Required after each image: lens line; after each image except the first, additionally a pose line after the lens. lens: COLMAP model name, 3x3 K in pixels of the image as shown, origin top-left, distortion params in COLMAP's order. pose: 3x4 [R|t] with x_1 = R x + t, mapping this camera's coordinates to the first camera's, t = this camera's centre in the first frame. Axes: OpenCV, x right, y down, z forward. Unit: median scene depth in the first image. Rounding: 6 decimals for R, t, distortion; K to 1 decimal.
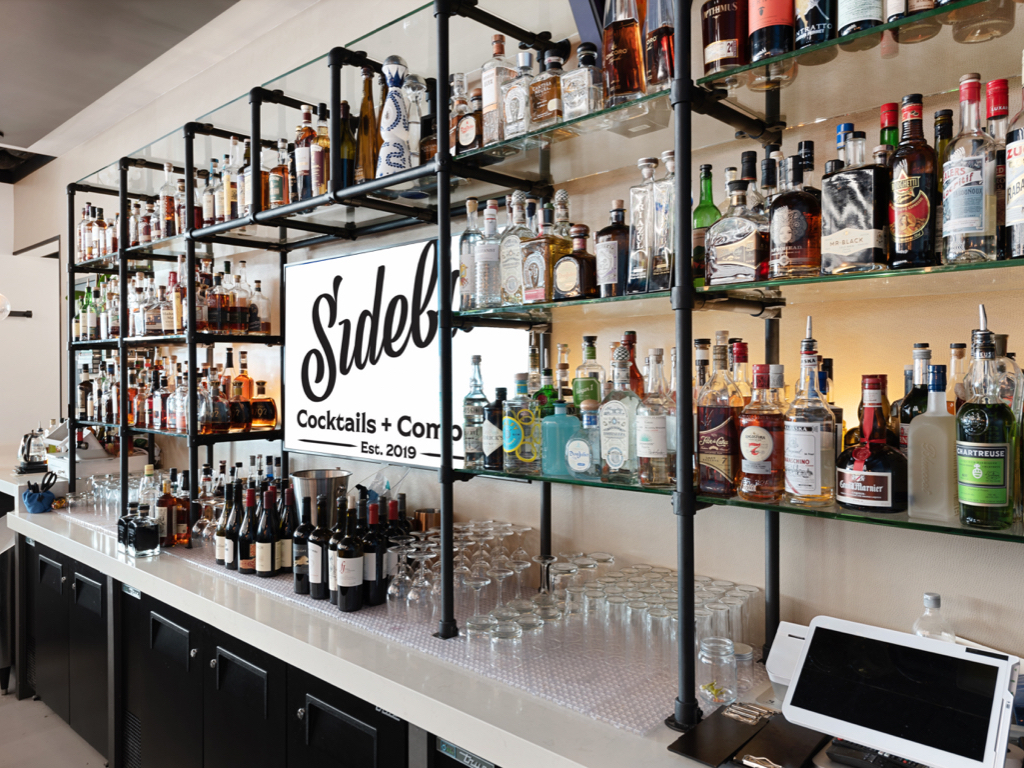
lens RADIAL K [[732.2, 0, 512.5], [0, 732.2, 379.6], [0, 0, 1]] dist [-0.003873, -0.001344]
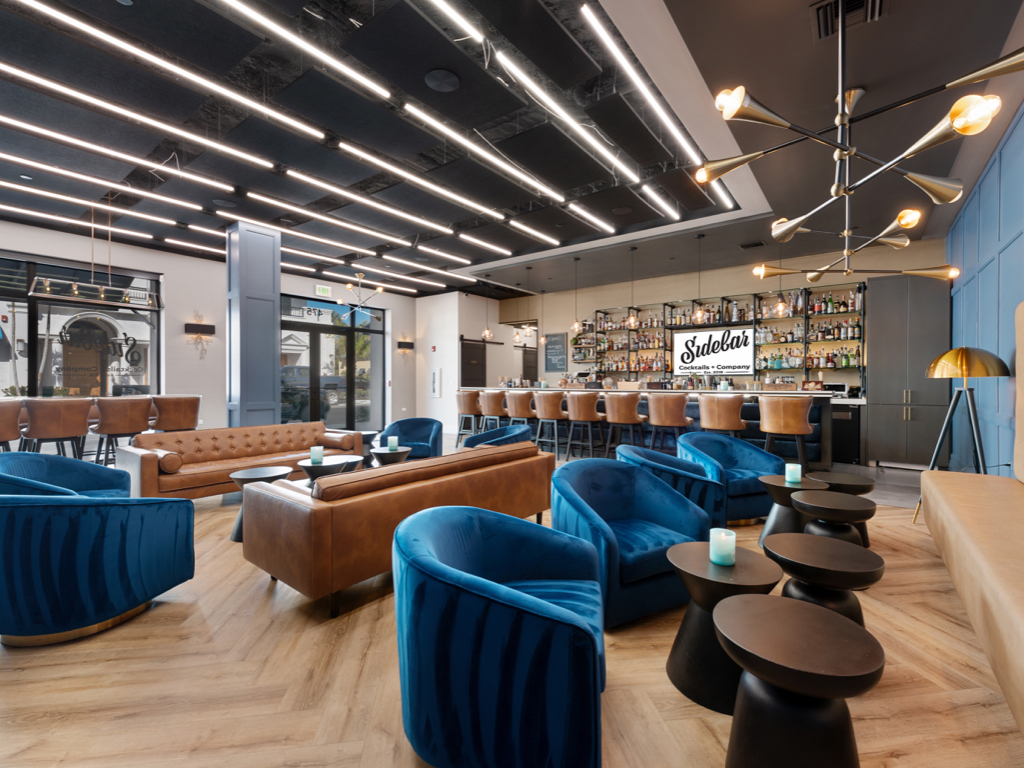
lens RADIAL K [[451.1, 0, 516.7], [0, 451.1, 383.7], [0, 0, 1]] dist [0.005682, -0.000447]
pose [[0.997843, -0.002301, 0.065612, -1.620590], [0.002055, 0.999991, 0.003818, 0.152446], [-0.065621, -0.003675, 0.997838, -1.857031]]
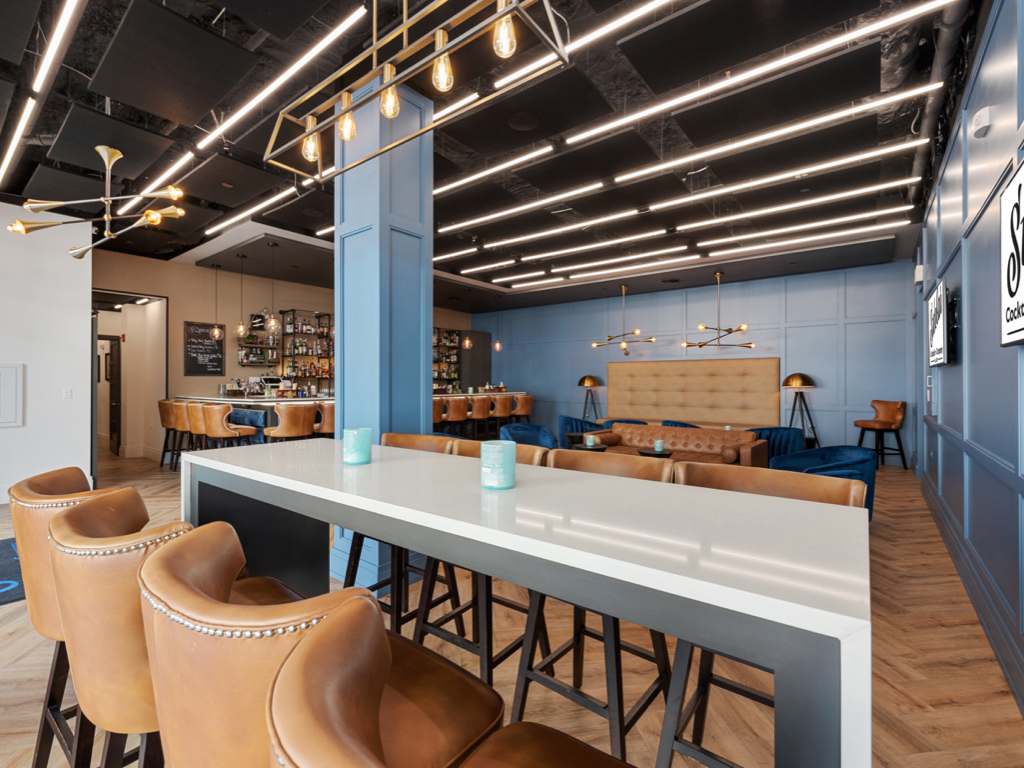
lens RADIAL K [[460.3, 0, 510.4], [0, 460.3, 382.3], [0, 0, 1]] dist [-0.004076, -0.000432]
pose [[-0.061604, 0.001813, 0.998099, -3.922647], [0.002875, 0.999995, -0.001639, 0.119767], [-0.998097, 0.002768, -0.061609, 0.152798]]
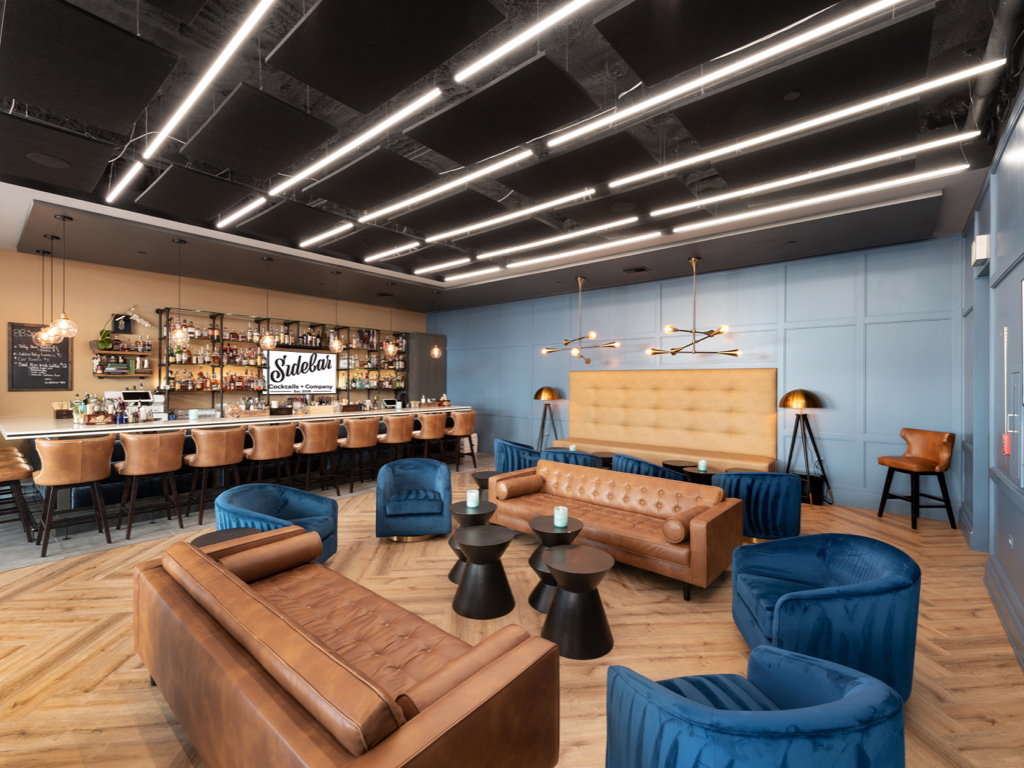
lens RADIAL K [[451.1, 0, 511.4], [0, 451.1, 381.6], [0, 0, 1]] dist [0.005682, -0.000447]
pose [[-0.023543, 0.001361, 0.999722, -3.285059], [0.000237, 0.999999, -0.001356, 0.030638], [-0.999723, 0.000205, -0.023543, -0.390791]]
